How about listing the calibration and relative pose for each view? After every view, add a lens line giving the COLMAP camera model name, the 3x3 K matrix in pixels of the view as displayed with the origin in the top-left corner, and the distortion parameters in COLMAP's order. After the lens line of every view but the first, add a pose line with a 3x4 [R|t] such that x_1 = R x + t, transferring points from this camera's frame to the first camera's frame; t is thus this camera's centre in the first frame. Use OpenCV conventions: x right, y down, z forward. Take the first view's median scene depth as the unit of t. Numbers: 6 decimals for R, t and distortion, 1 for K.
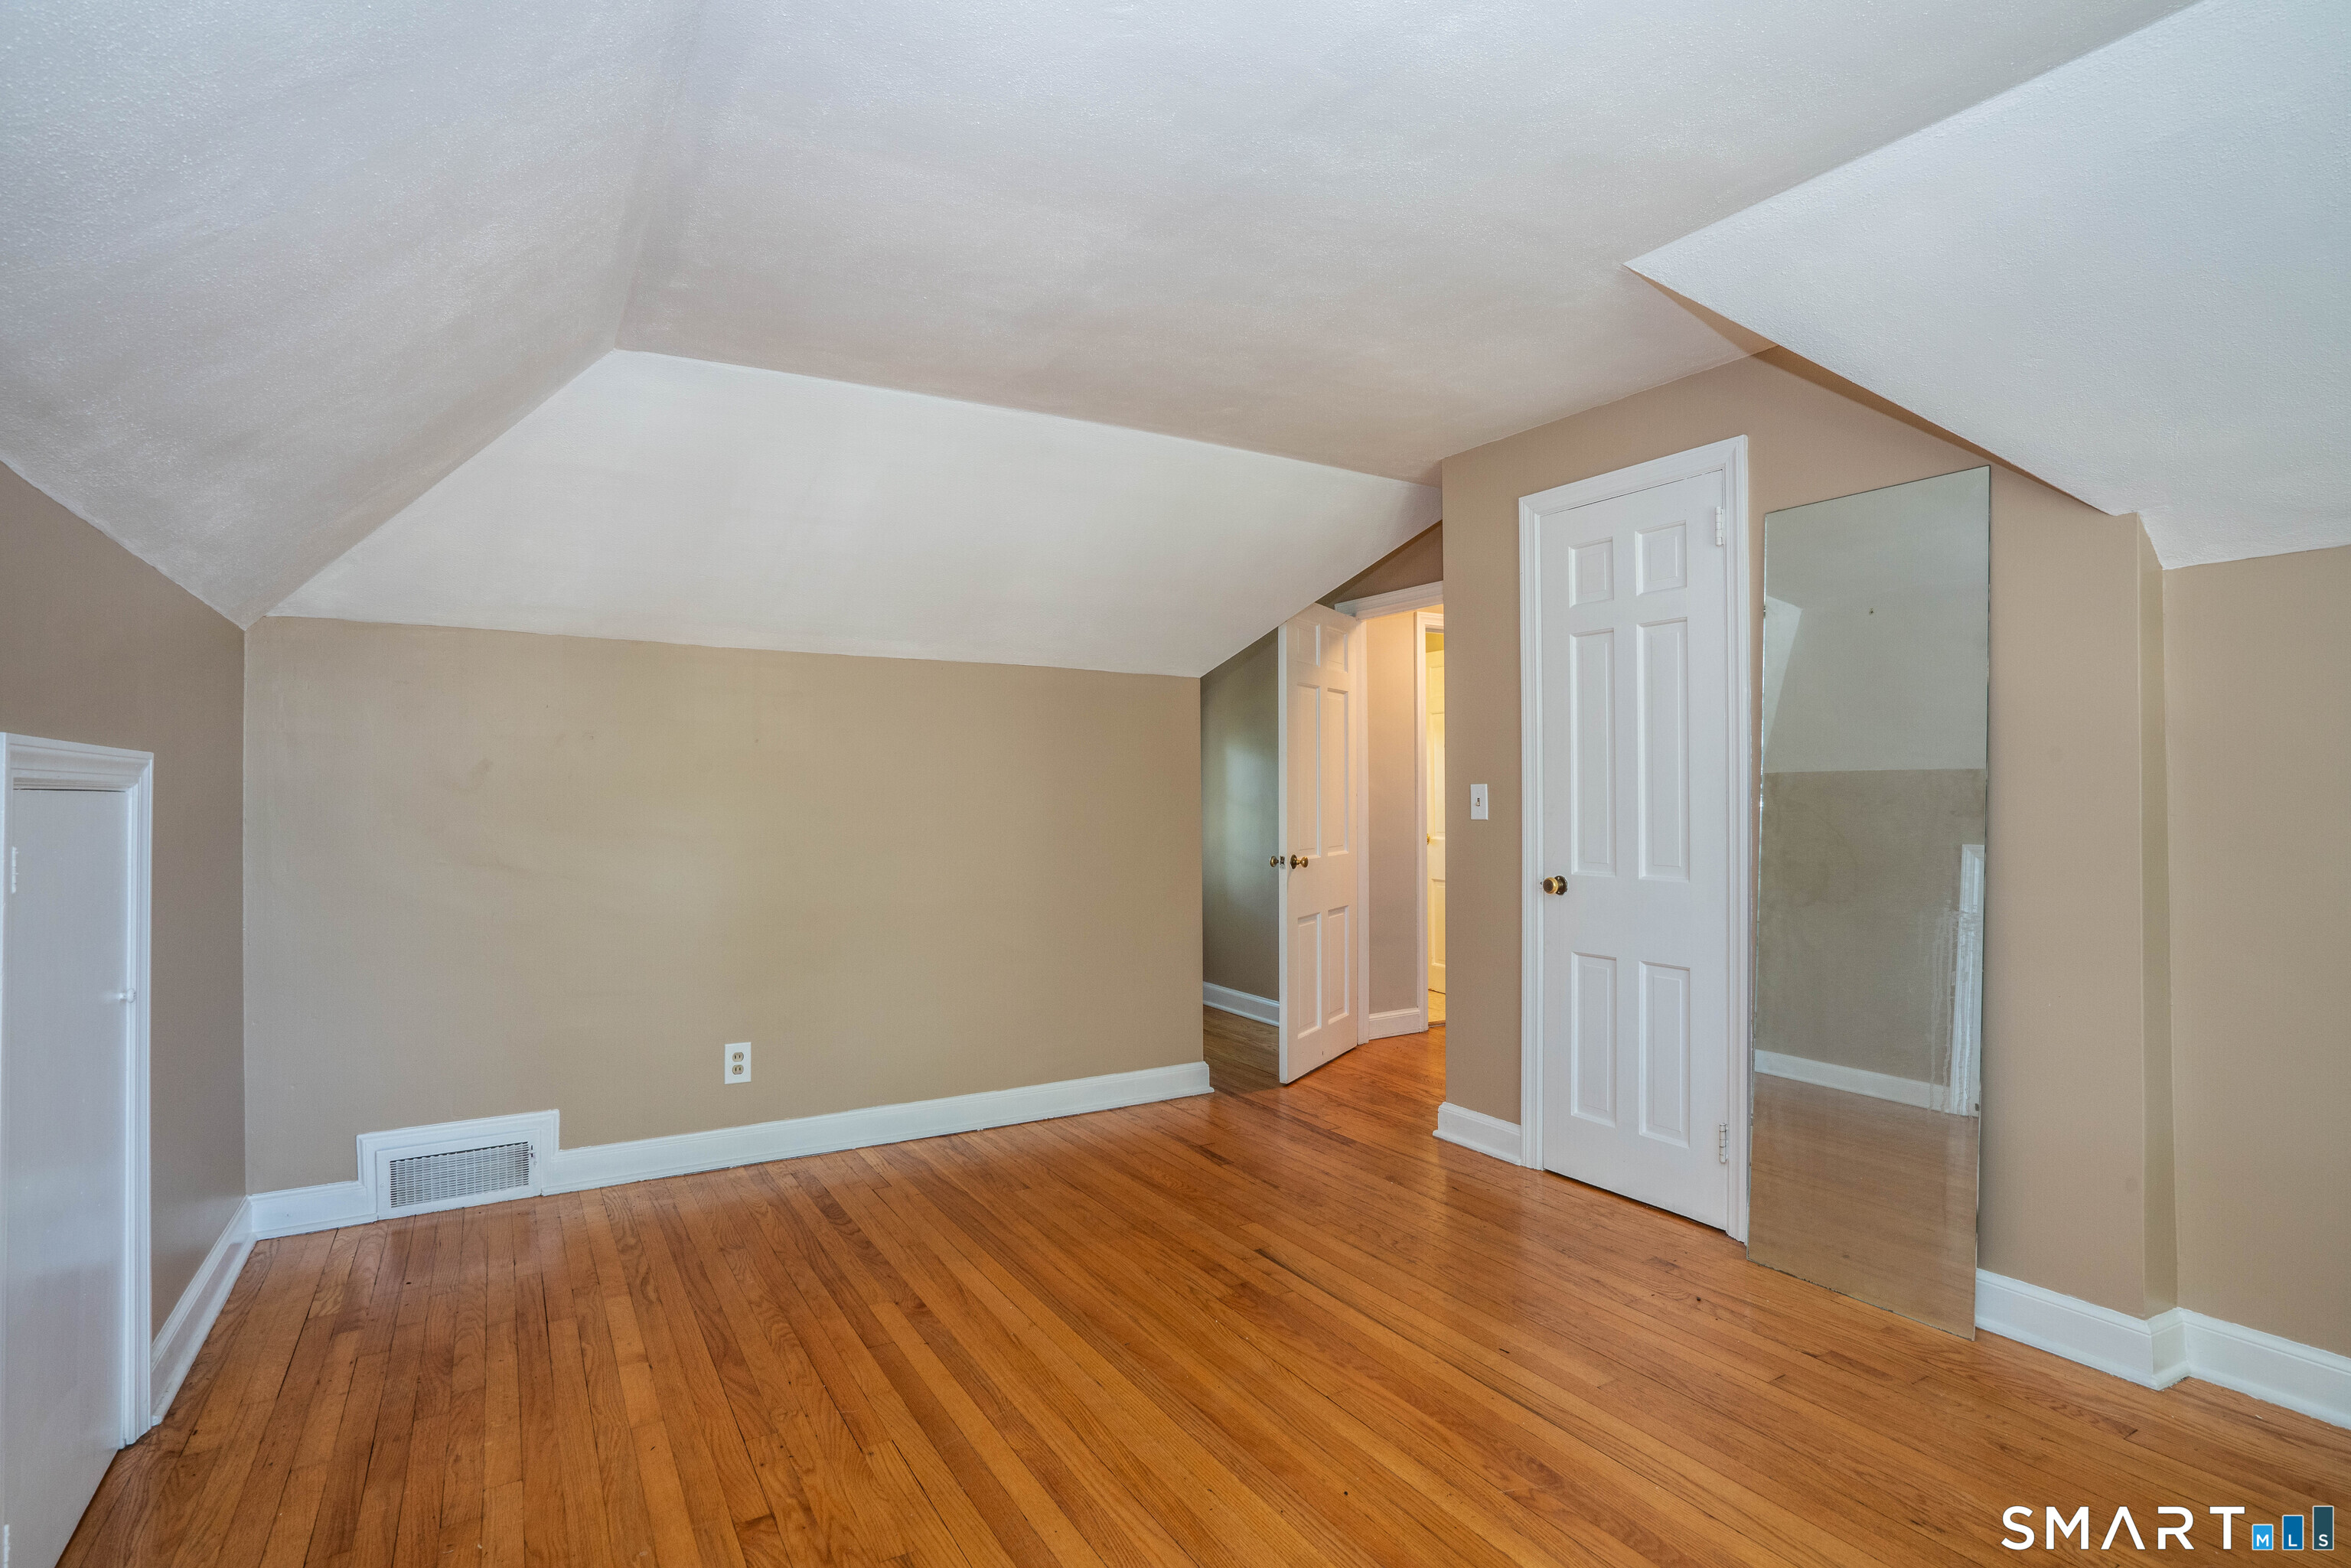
lens RADIAL K [[1151.6, 0, 1175.5], [0, 1151.6, 784.0], [0, 0, 1]] dist [-0.052594, 0.024636]
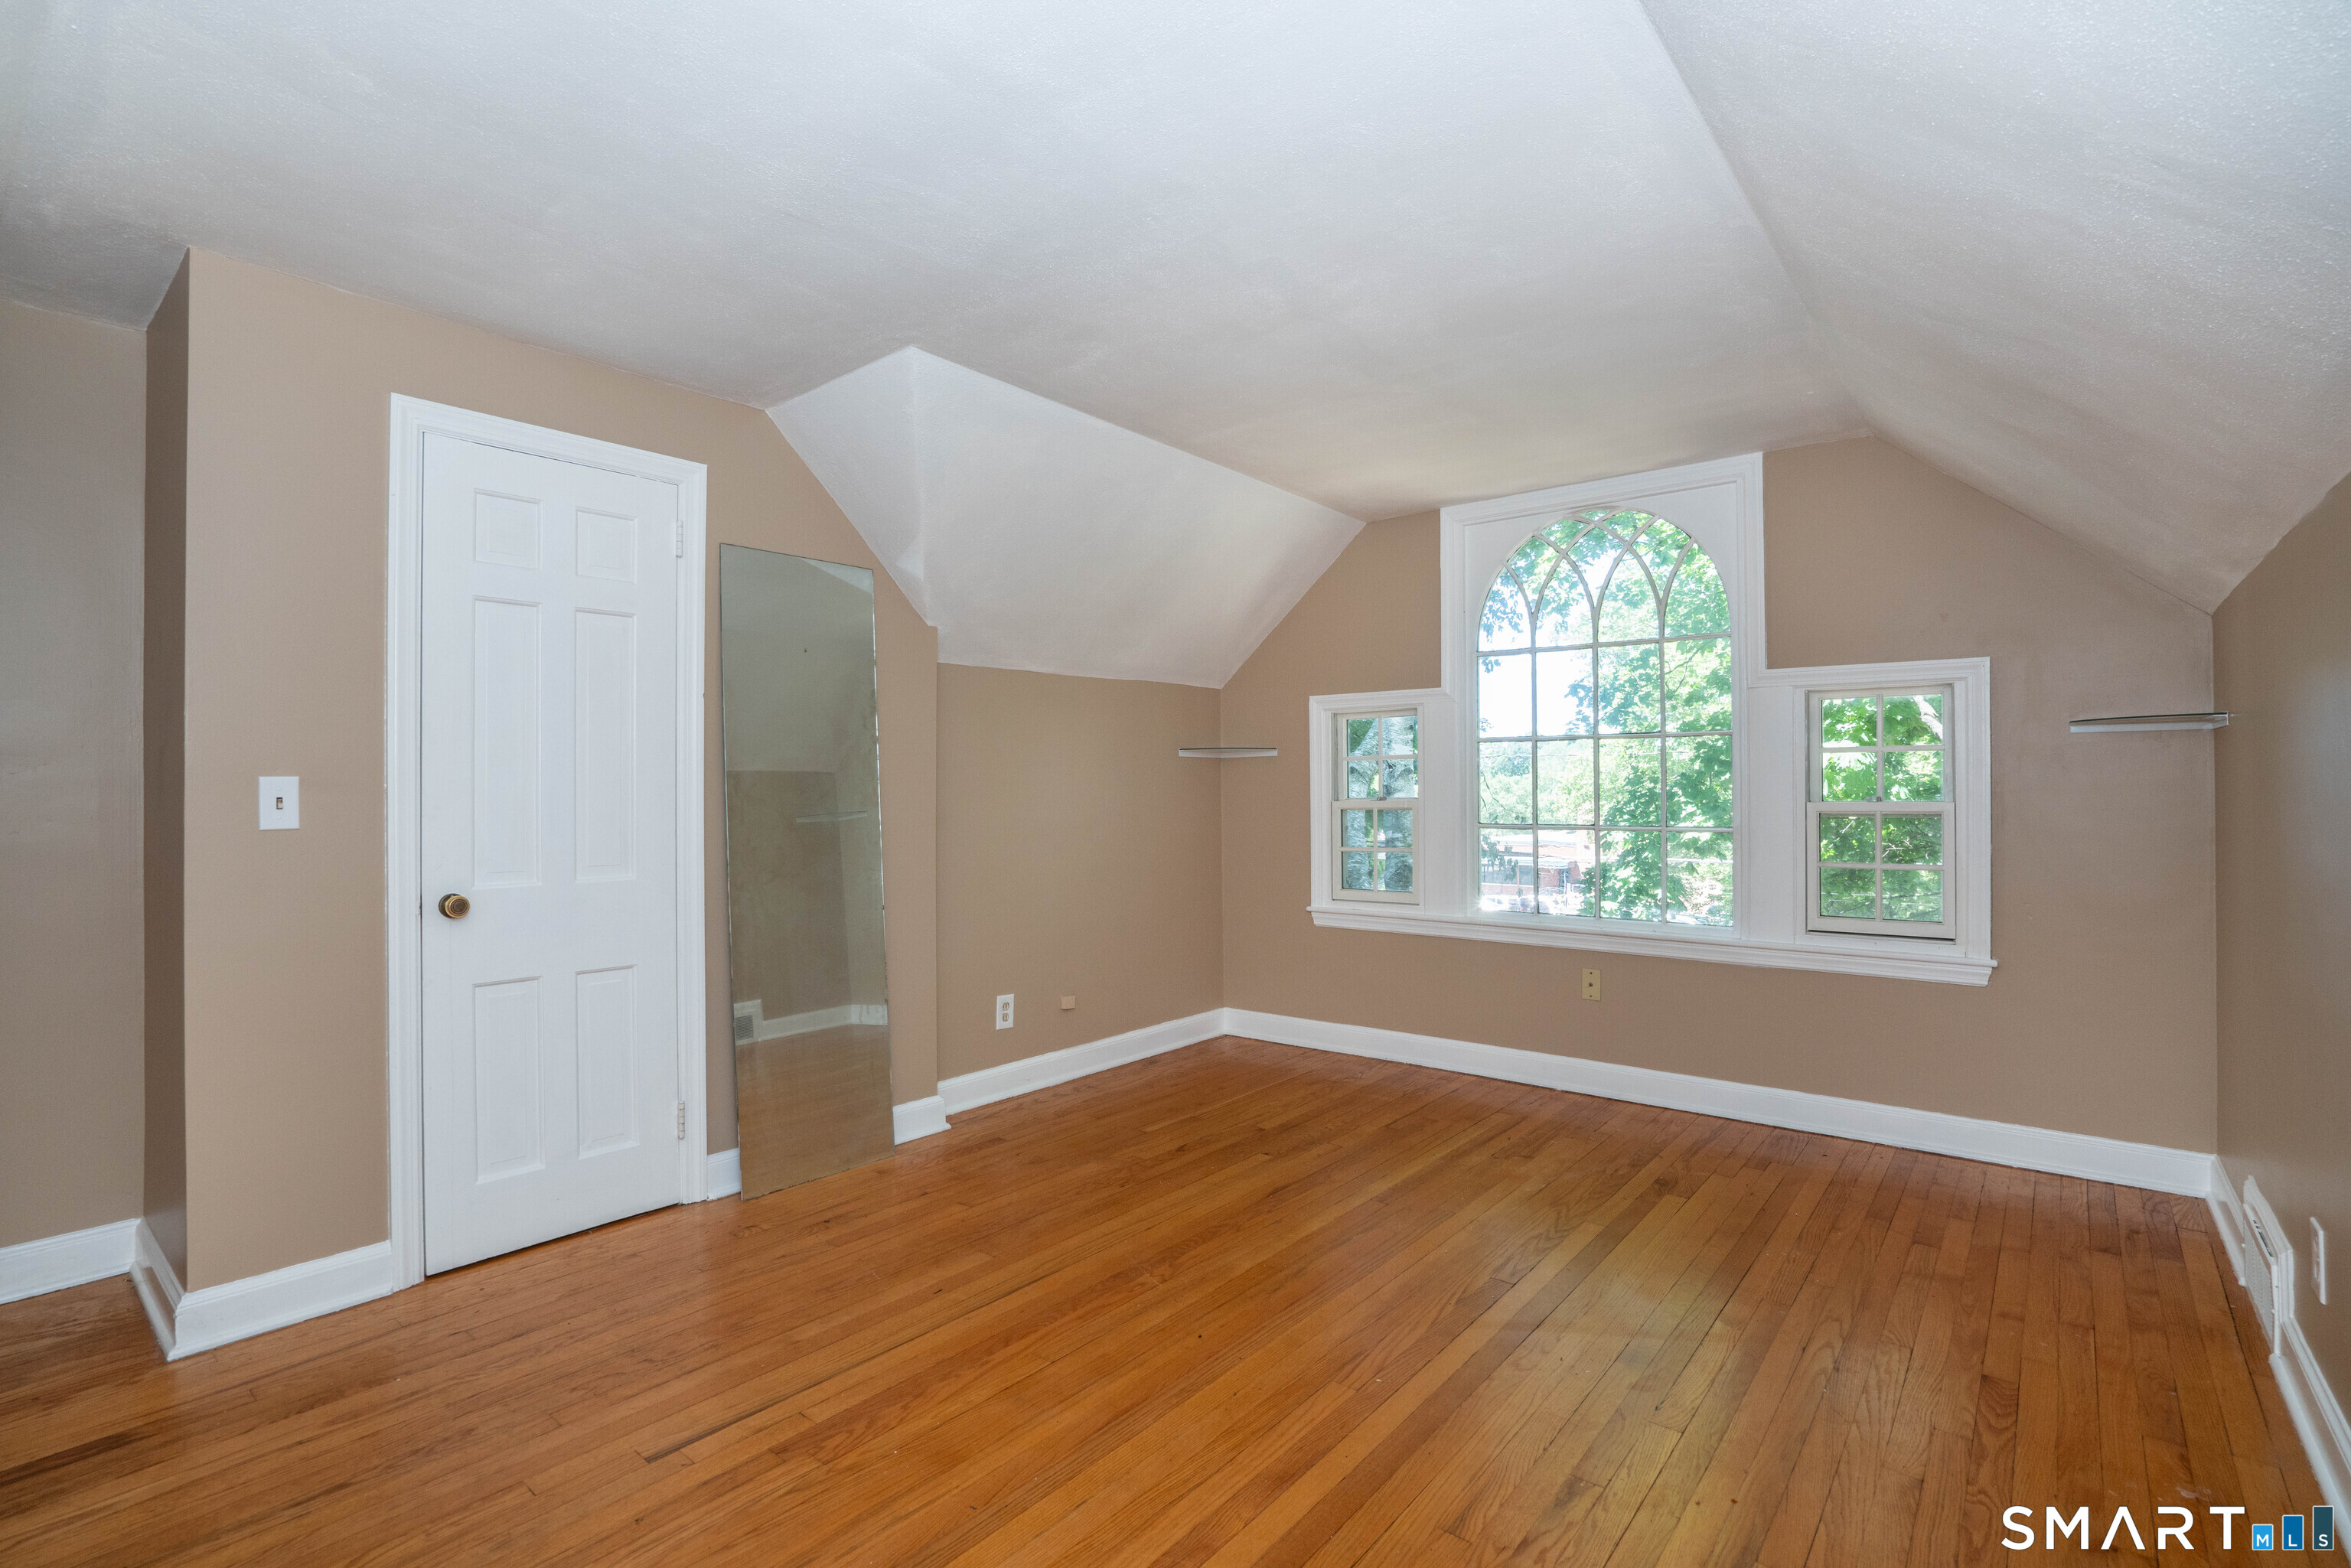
lens RADIAL K [[1068.3, 0, 1175.5], [0, 1068.3, 784.0], [0, 0, 1]] dist [-0.067249, 0.023931]
pose [[-0.342428, 0.014312, 0.939435, -0.605009], [-0.005830, 0.999832, -0.017357, 0.015233], [-0.939526, -0.011421, -0.342287, 0.904106]]
